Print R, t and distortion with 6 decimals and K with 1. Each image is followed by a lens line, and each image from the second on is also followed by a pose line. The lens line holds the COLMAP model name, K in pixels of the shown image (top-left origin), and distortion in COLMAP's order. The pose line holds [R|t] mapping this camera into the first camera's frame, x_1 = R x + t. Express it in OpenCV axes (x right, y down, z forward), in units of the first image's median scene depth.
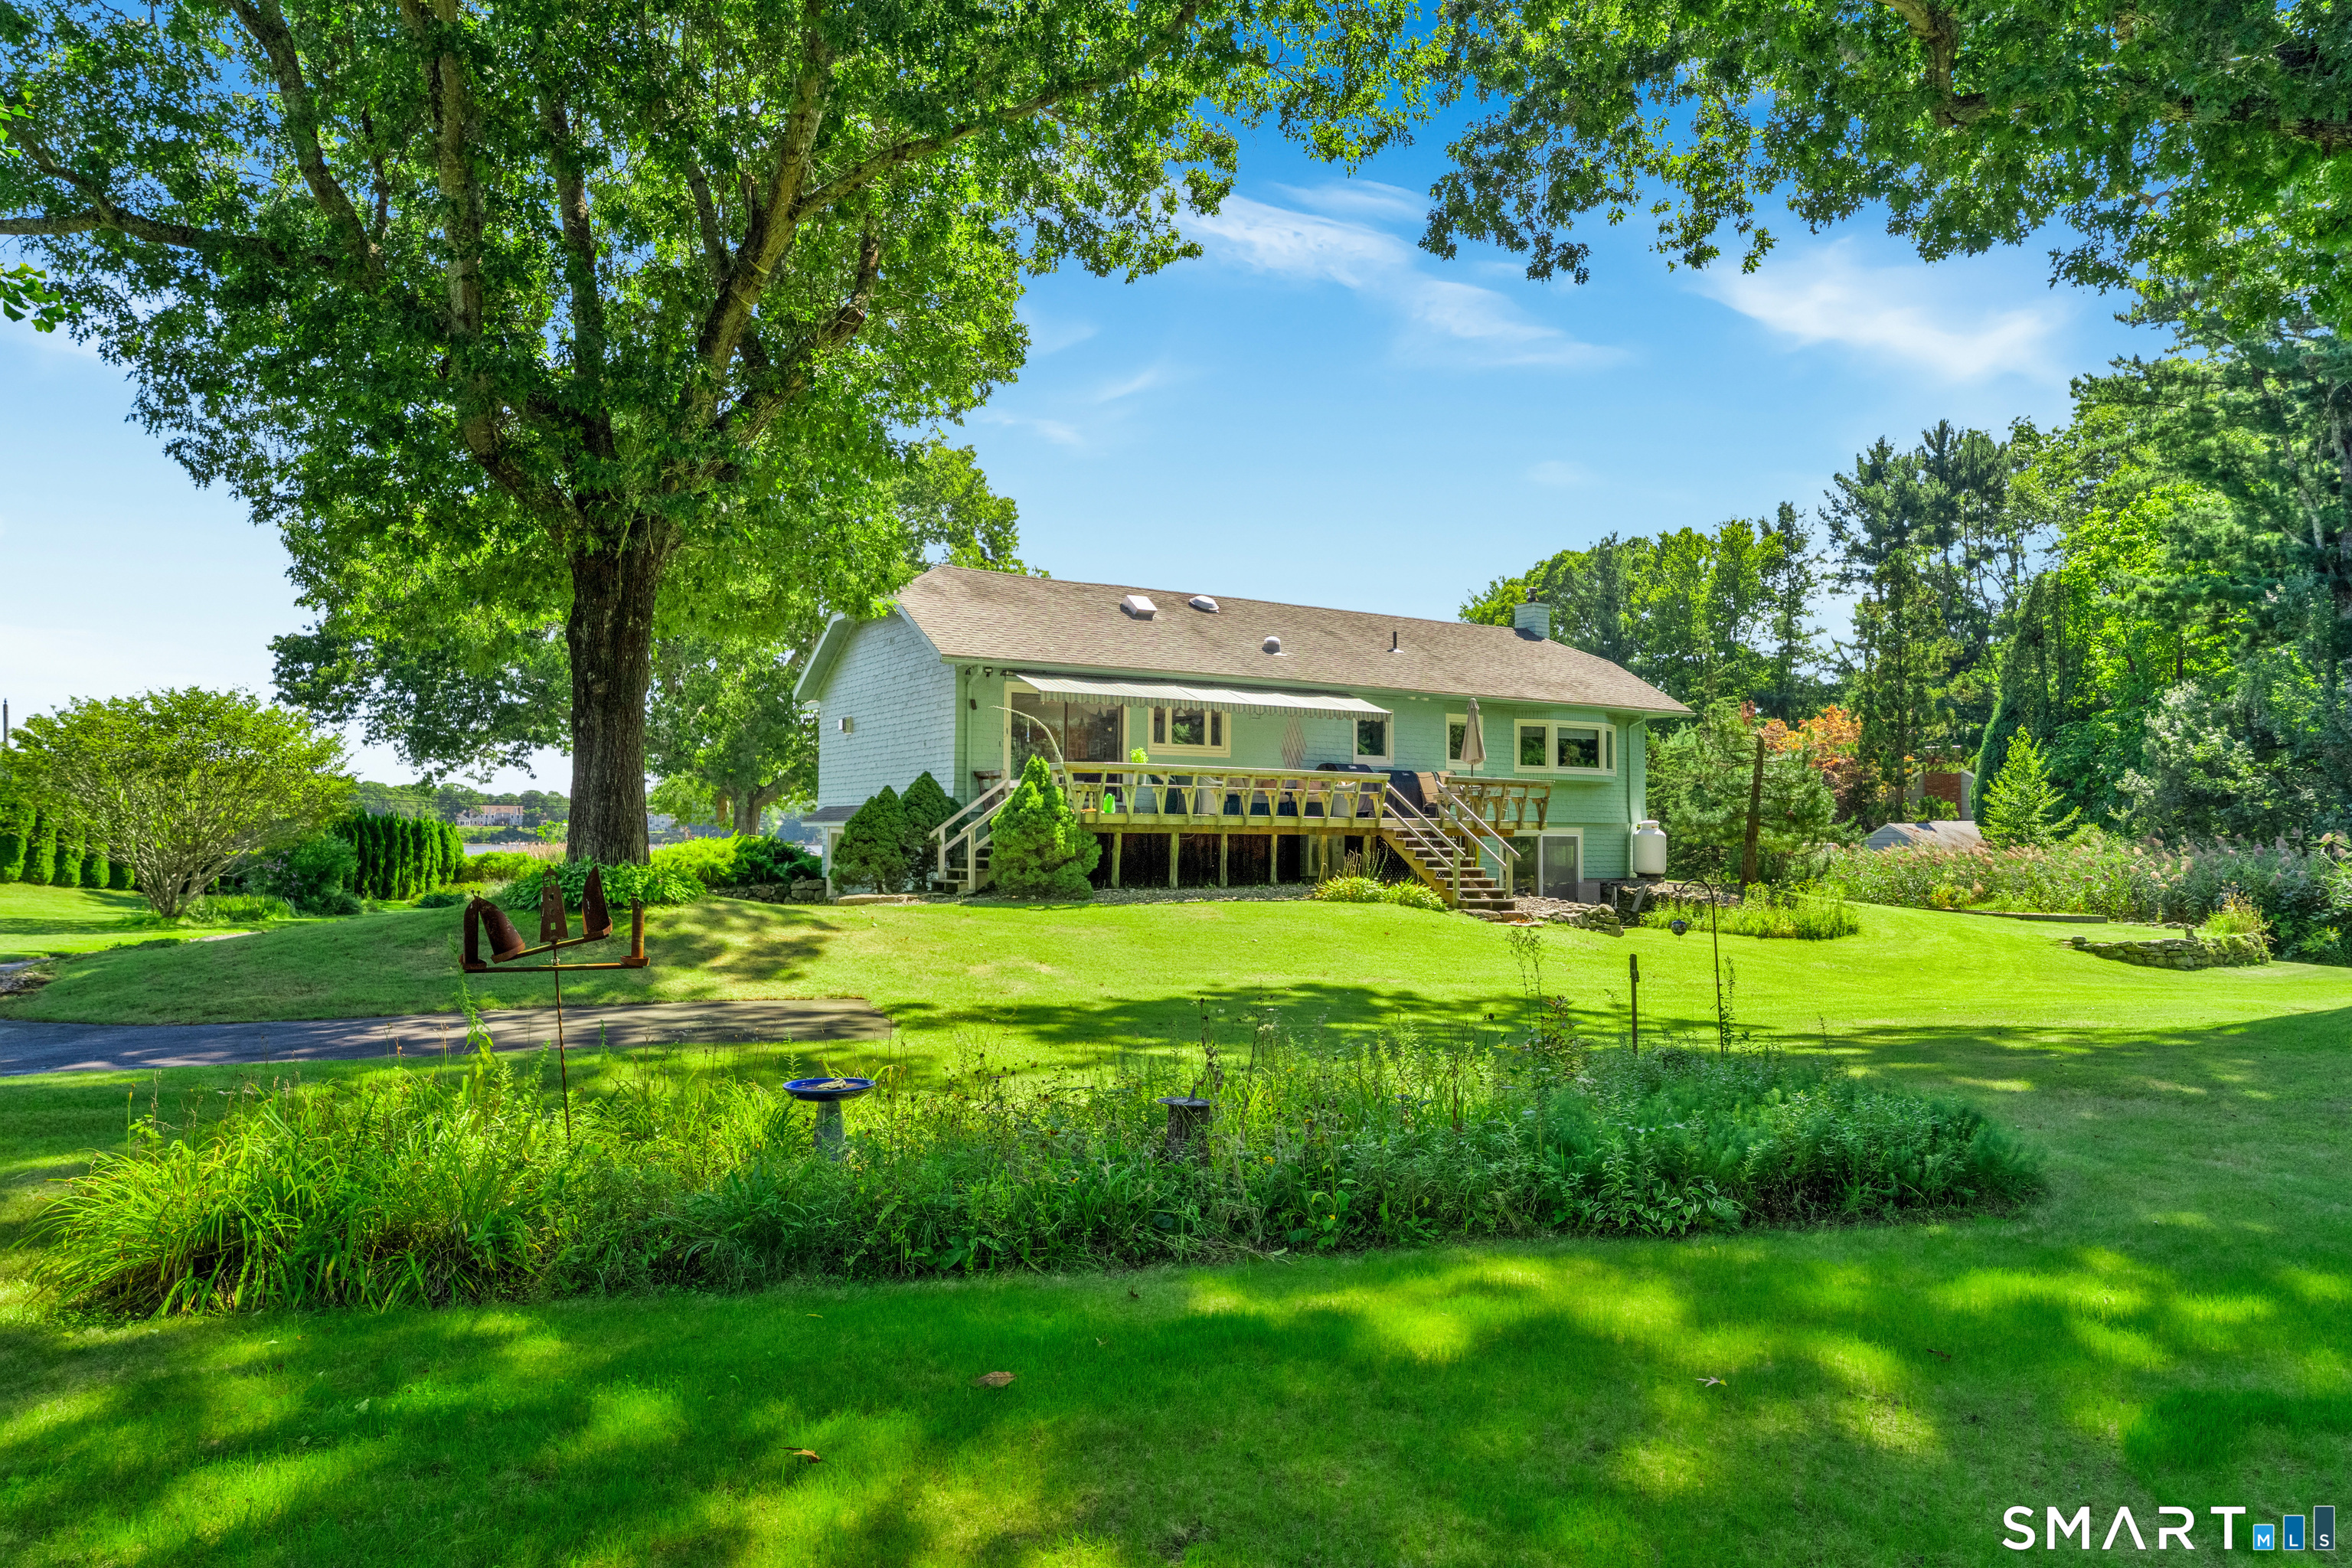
lens RADIAL K [[1500.3, 0, 1180.7], [0, 1500.3, 770.7], [0, 0, 1]] dist [-0.008945, 0.017043]
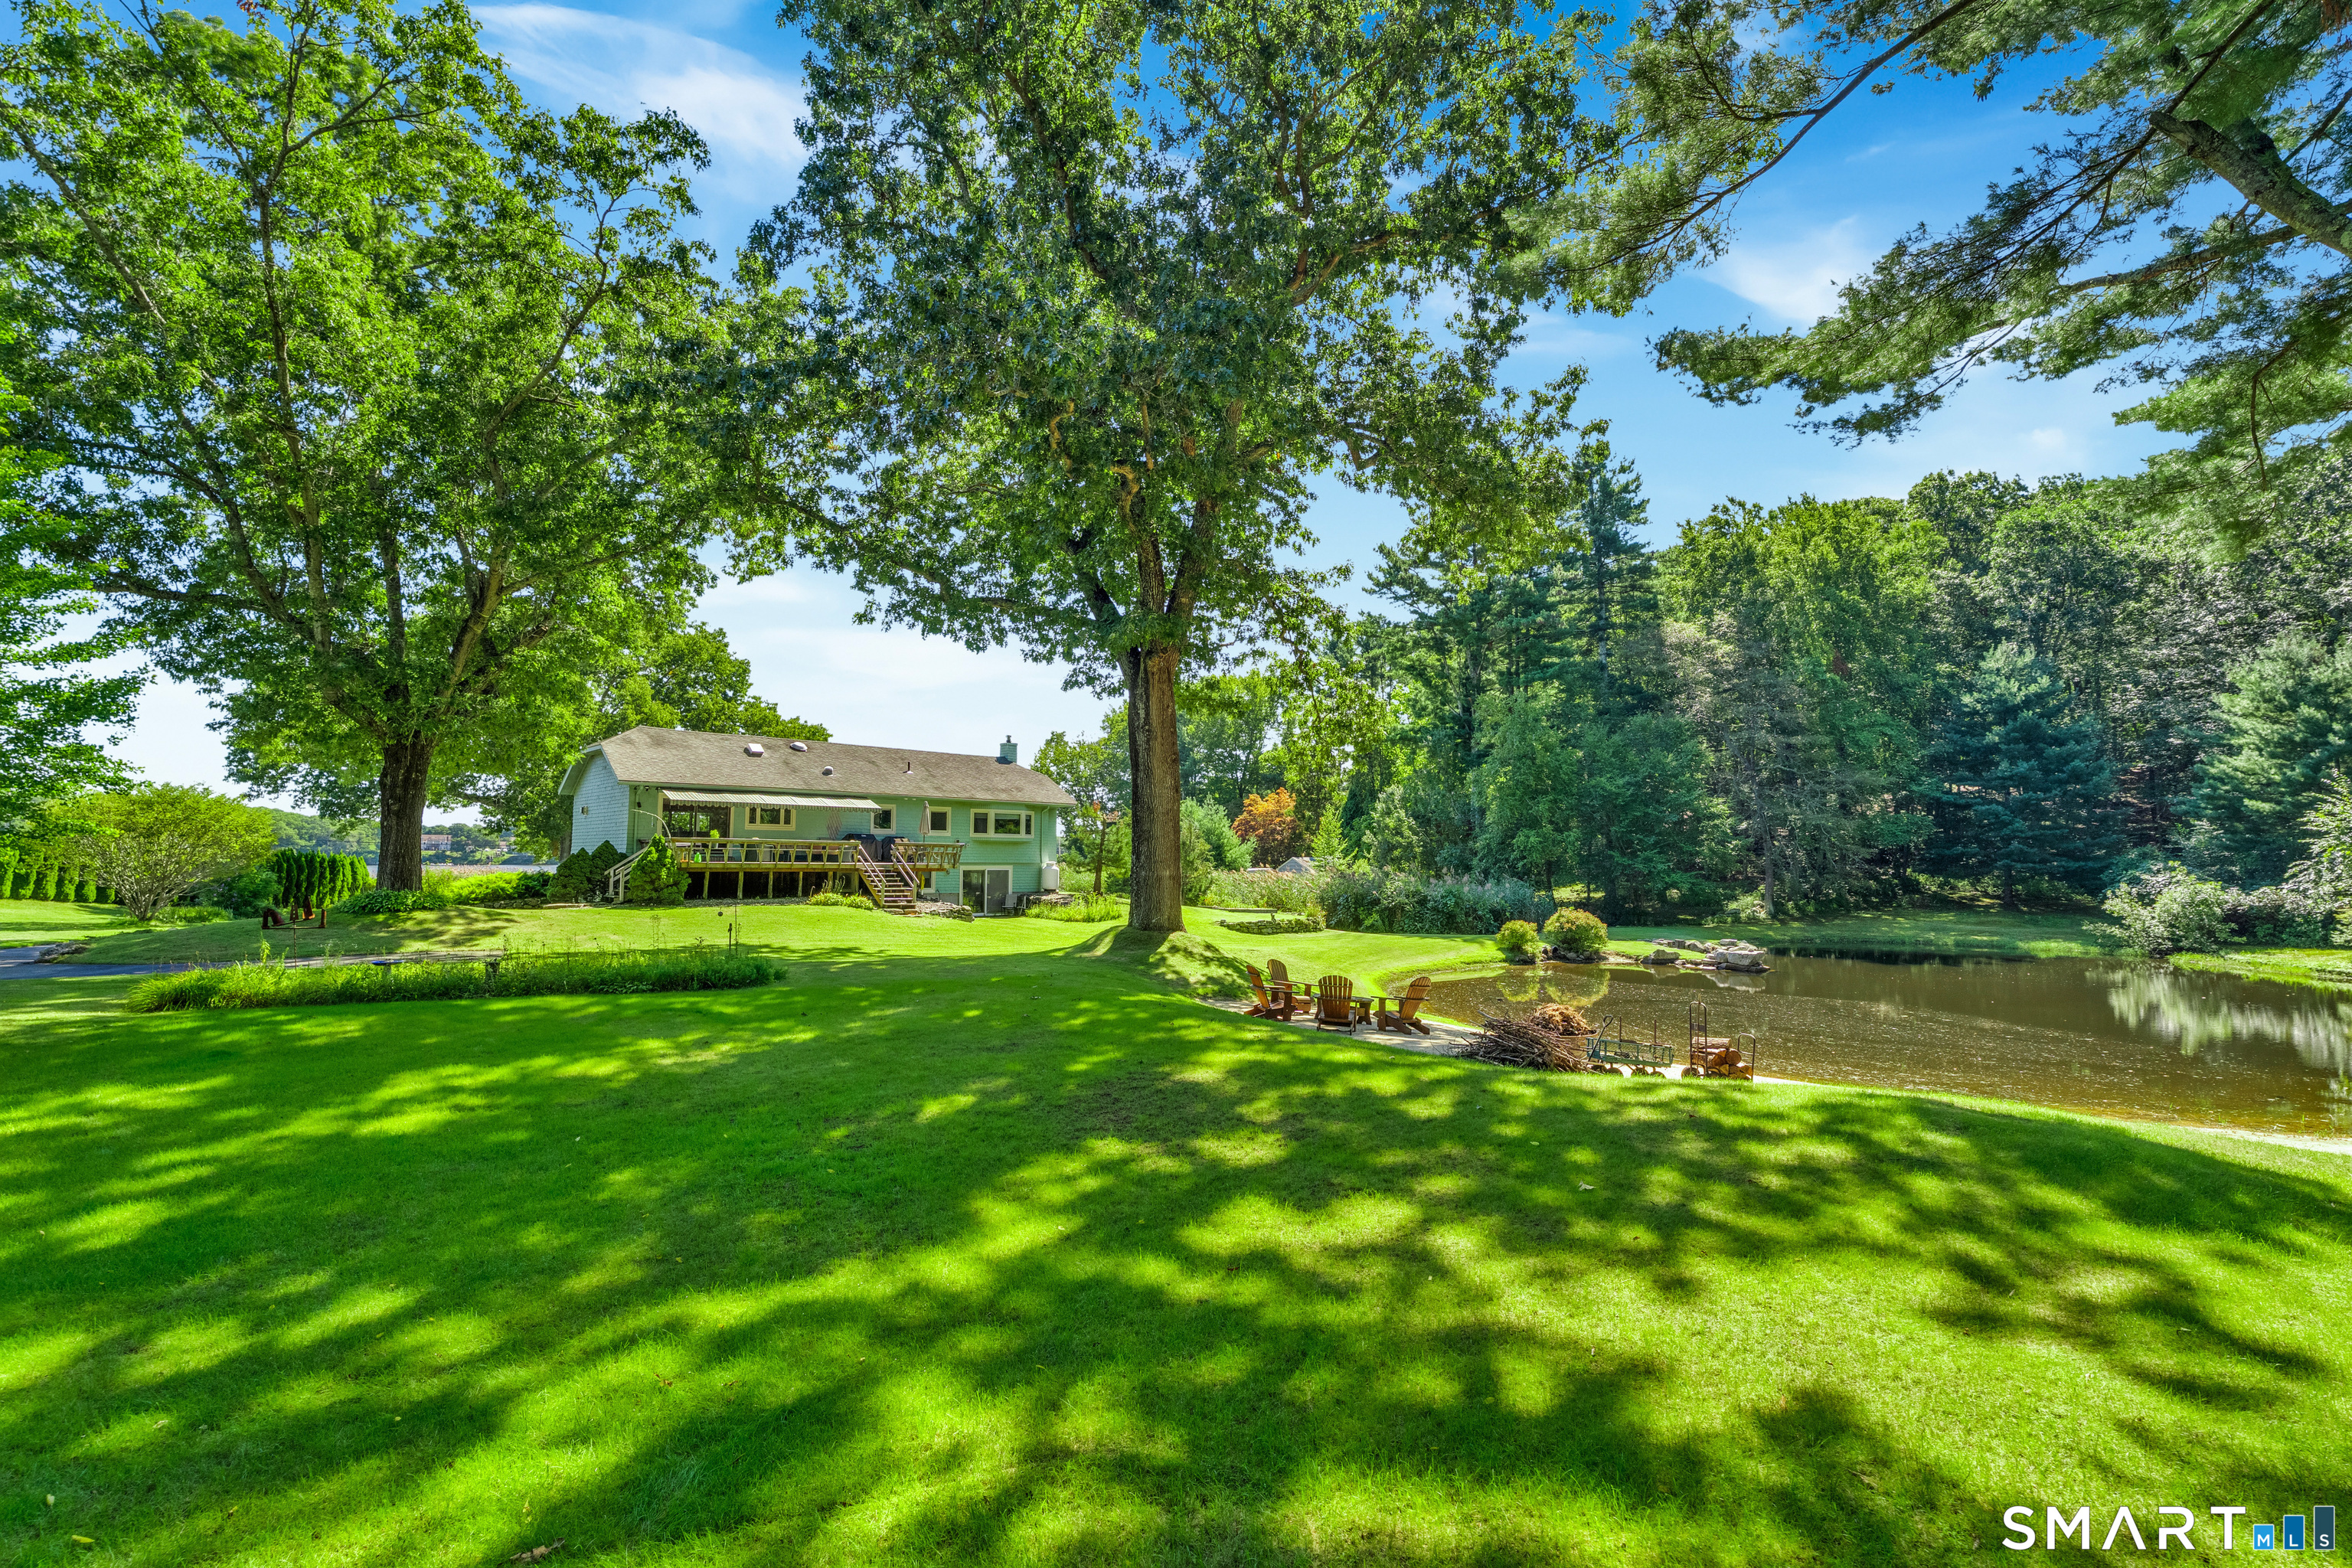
lens RADIAL K [[1040.2, 0, 1172.7], [0, 1040.2, 785.6], [0, 0, 1]] dist [0.004669, 0.001736]
pose [[0.982379, 0.013556, 0.186407, 0.230777], [-0.008918, 0.999630, -0.025701, -0.032626], [-0.186686, 0.023586, 0.982136, -0.360901]]
